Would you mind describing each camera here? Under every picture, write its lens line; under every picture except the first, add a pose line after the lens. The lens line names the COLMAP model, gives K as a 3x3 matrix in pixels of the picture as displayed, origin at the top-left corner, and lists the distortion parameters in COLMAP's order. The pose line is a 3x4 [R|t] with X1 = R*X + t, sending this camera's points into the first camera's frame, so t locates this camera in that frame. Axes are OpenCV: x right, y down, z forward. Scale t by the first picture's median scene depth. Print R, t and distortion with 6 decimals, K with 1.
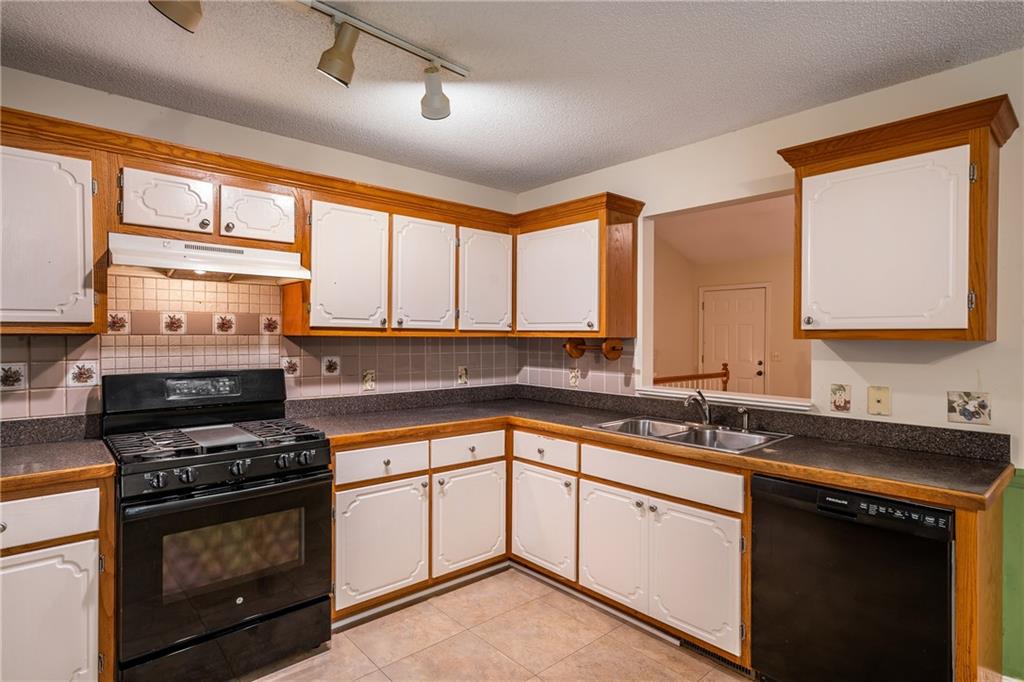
lens RADIAL K [[495.9, 0, 502.2], [0, 495.9, 340.6], [0, 0, 1]] dist [0.003211, 0.001319]
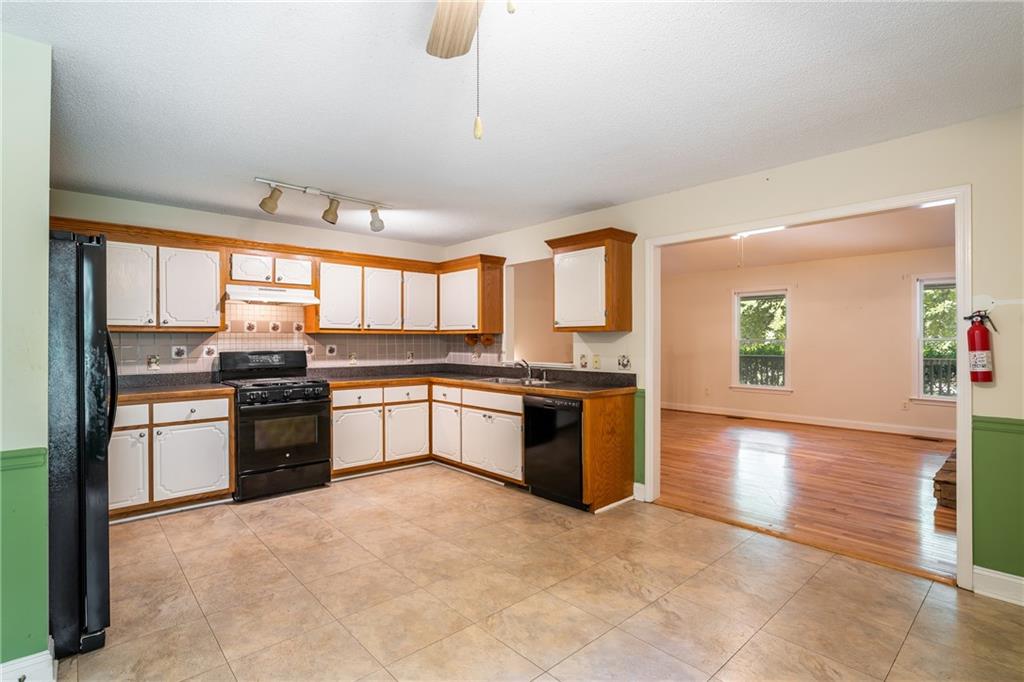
lens RADIAL K [[491.3, 0, 512.0], [0, 491.3, 341.0], [0, 0, 1]] dist [-0.017058, 0.000109]
pose [[0.999969, -0.007811, -0.000424, 0.350671], [0.007806, 0.999924, -0.009591, 0.044936], [0.000499, 0.009588, 0.999954, -0.877897]]
